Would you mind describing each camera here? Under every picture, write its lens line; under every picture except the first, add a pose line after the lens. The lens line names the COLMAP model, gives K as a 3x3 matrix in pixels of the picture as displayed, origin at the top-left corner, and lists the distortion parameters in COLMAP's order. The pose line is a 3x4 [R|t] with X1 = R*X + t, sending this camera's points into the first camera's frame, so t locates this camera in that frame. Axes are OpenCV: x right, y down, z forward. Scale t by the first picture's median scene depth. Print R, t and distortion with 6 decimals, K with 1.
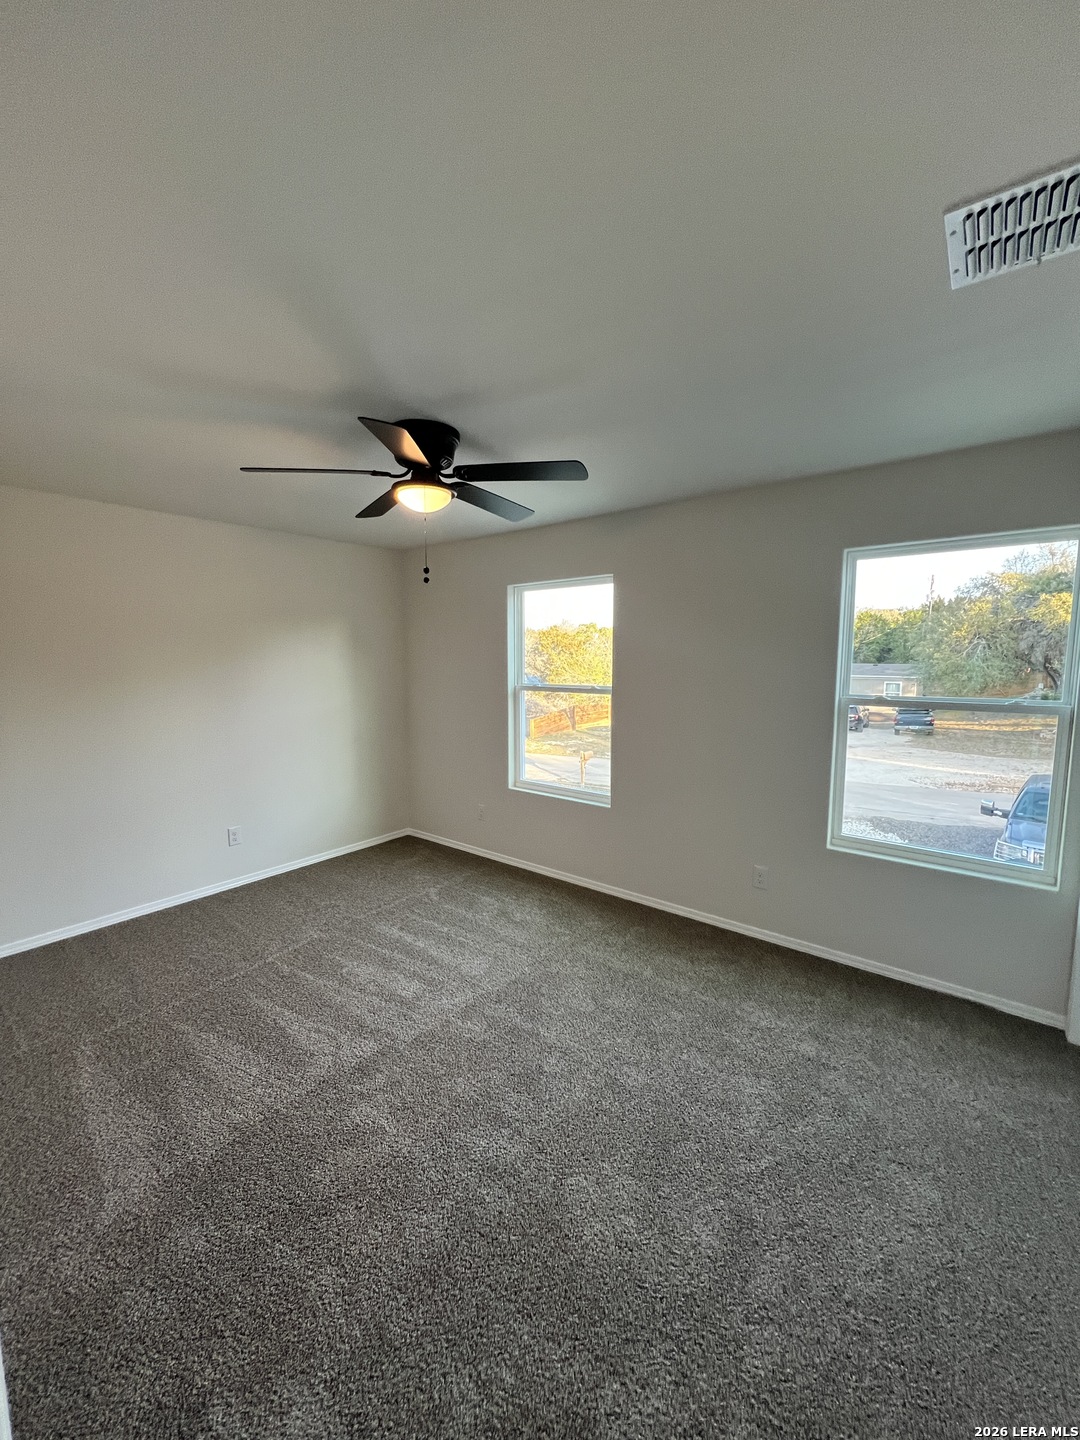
lens RADIAL K [[578.6, 0, 540.0], [0, 578.6, 720.0], [0, 0, 1]] dist [-0.000909, 0.000348]
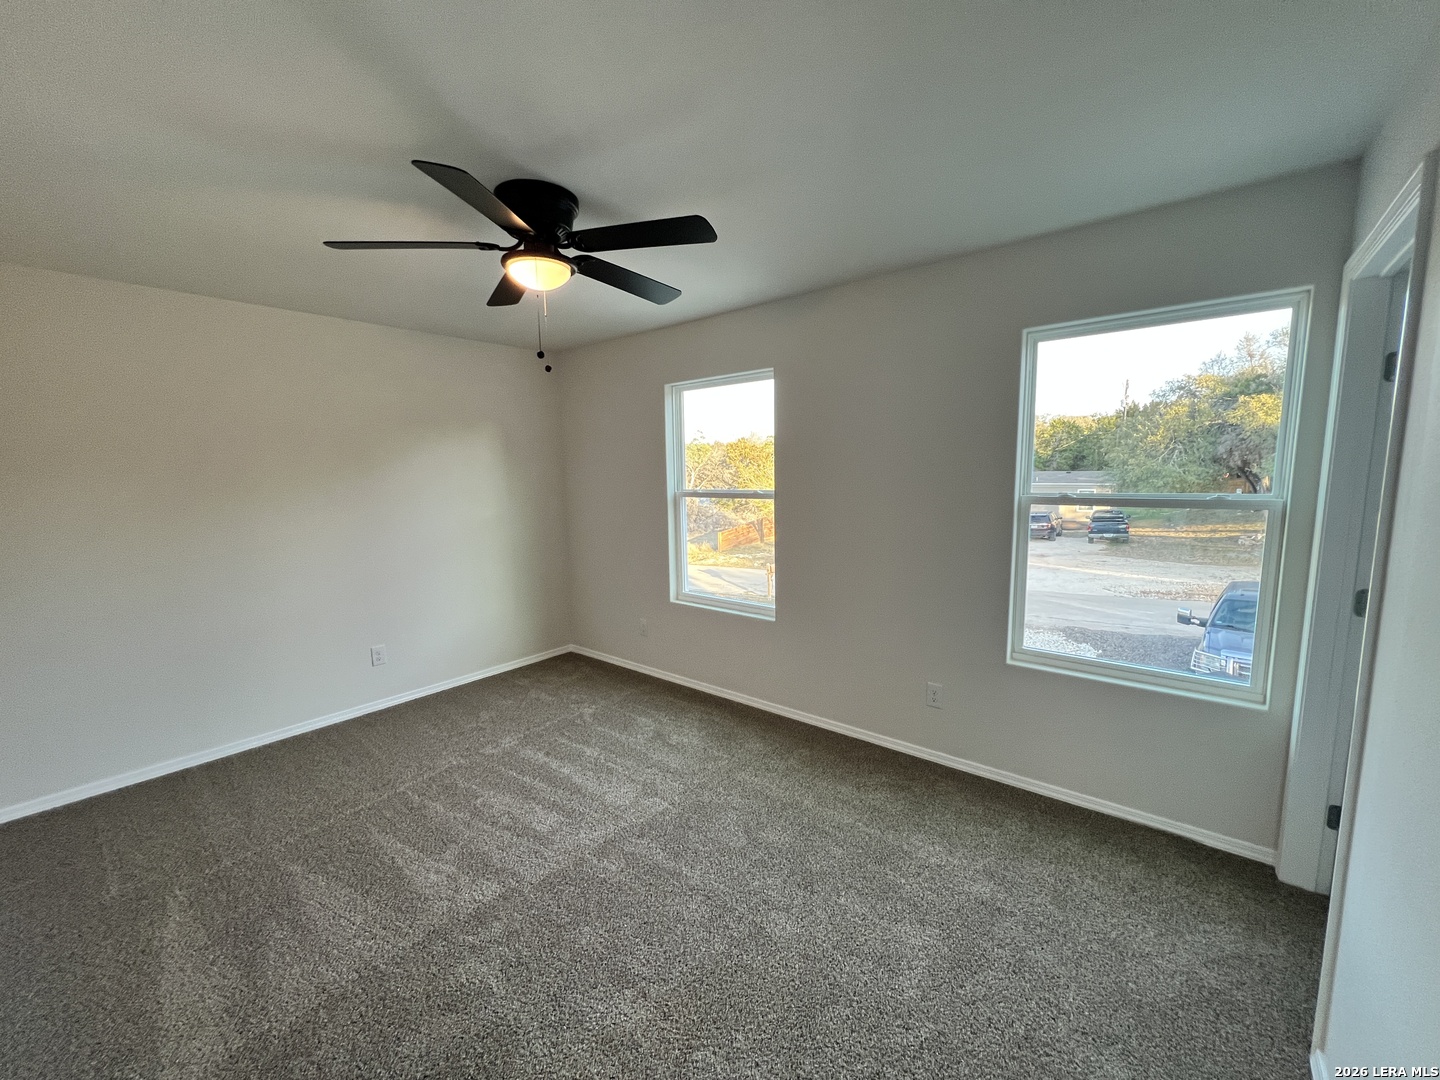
lens RADIAL K [[578.6, 0, 722.2], [0, 578.6, 543.3], [0, 0, 1]] dist [-0.000909, 0.000348]
pose [[0.999797, -0.013269, -0.015165, 0.065595], [0.013520, 0.999771, 0.016615, 0.012306], [0.014941, -0.016817, 0.999747, 0.088418]]
